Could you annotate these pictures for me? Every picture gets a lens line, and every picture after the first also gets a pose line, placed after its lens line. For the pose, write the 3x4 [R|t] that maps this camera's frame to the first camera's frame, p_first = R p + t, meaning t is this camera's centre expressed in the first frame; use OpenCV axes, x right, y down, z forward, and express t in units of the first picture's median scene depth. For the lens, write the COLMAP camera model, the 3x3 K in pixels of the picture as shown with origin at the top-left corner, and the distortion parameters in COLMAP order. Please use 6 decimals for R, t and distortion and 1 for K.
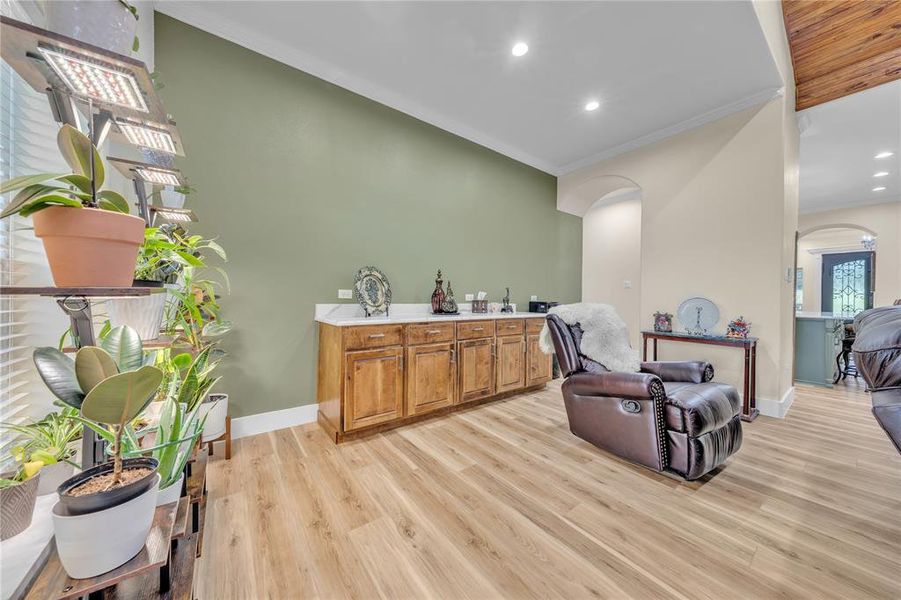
lens RADIAL K [[304.1, 0, 449.5], [0, 304.1, 298.0], [0, 0, 1]] dist [-0.001393, -0.000005]
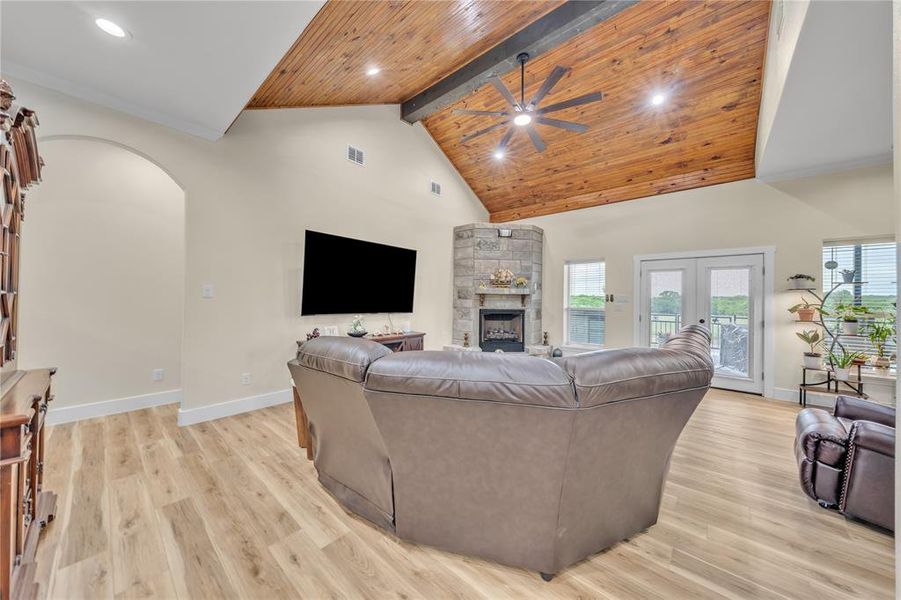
lens RADIAL K [[304.1, 0, 449.5], [0, 304.1, 298.0], [0, 0, 1]] dist [-0.001393, -0.000005]
pose [[-0.974985, -0.022452, -0.221135, 1.419999], [-0.021673, 0.999747, -0.005948, -0.057258], [0.221212, -0.001007, -0.975225, 1.053957]]
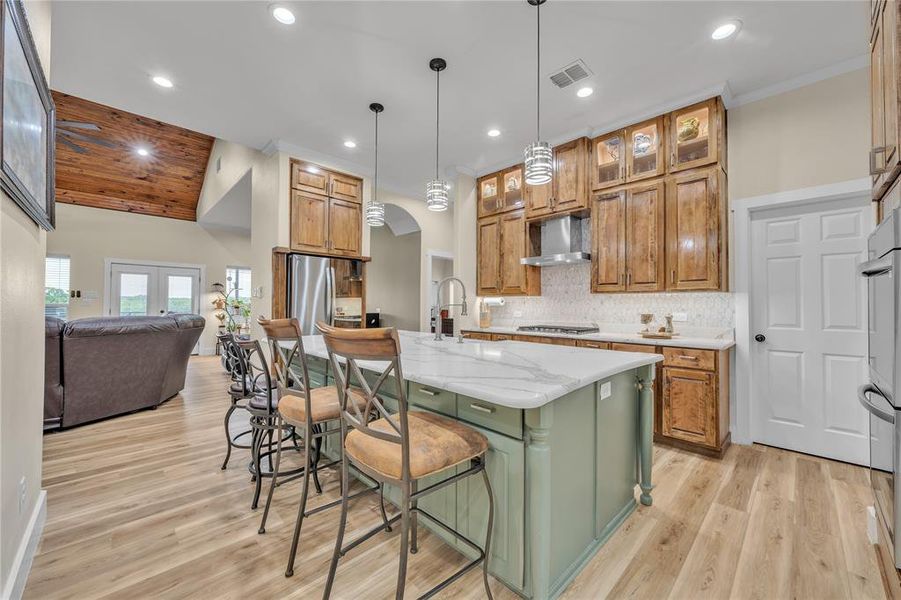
lens RADIAL K [[346.5, 0, 446.6], [0, 346.5, 300.8], [0, 0, 1]] dist [0.001981, 0.000276]
pose [[0.137984, -0.023391, -0.990158, 2.521331], [-0.006727, 0.999676, -0.024553, -0.009532], [0.990412, 0.010049, 0.137782, 1.490196]]
